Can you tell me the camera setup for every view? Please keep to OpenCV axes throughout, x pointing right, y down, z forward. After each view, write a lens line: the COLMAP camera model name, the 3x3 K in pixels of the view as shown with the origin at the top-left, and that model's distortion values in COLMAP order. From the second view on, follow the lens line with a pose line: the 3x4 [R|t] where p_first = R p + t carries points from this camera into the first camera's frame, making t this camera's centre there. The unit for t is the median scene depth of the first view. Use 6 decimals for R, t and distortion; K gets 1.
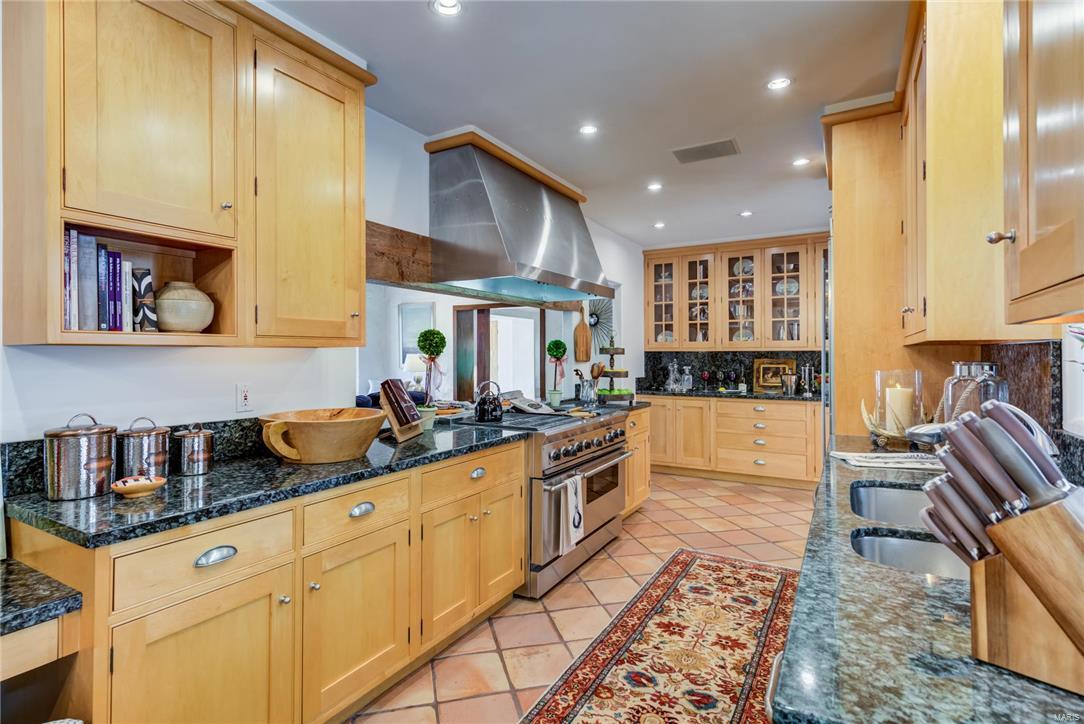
lens RADIAL K [[543.6, 0, 540.0], [0, 543.6, 353.3], [0, 0, 1]] dist [0.006867, -0.001050]
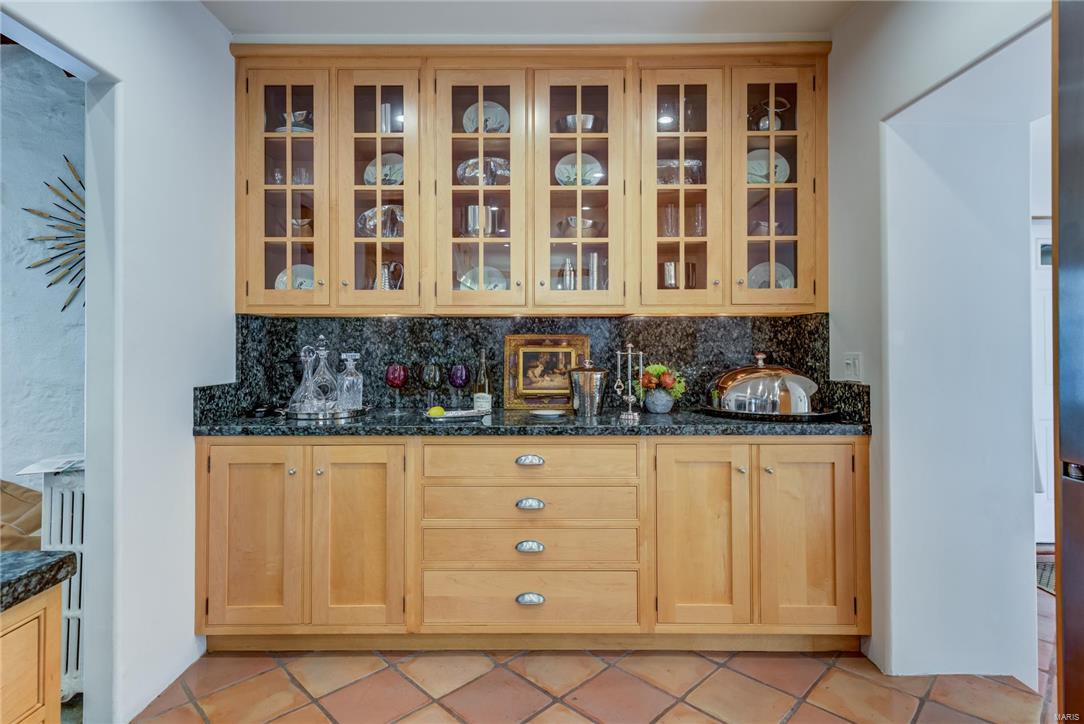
lens RADIAL K [[543.6, 0, 538.0], [0, 543.6, 328.6], [0, 0, 1]] dist [0.006867, -0.001050]
pose [[0.865070, 0.010861, 0.501533, 0.195575], [-0.000880, 0.999797, -0.020134, 0.014523], [-0.501650, 0.016976, 0.864904, 0.606276]]
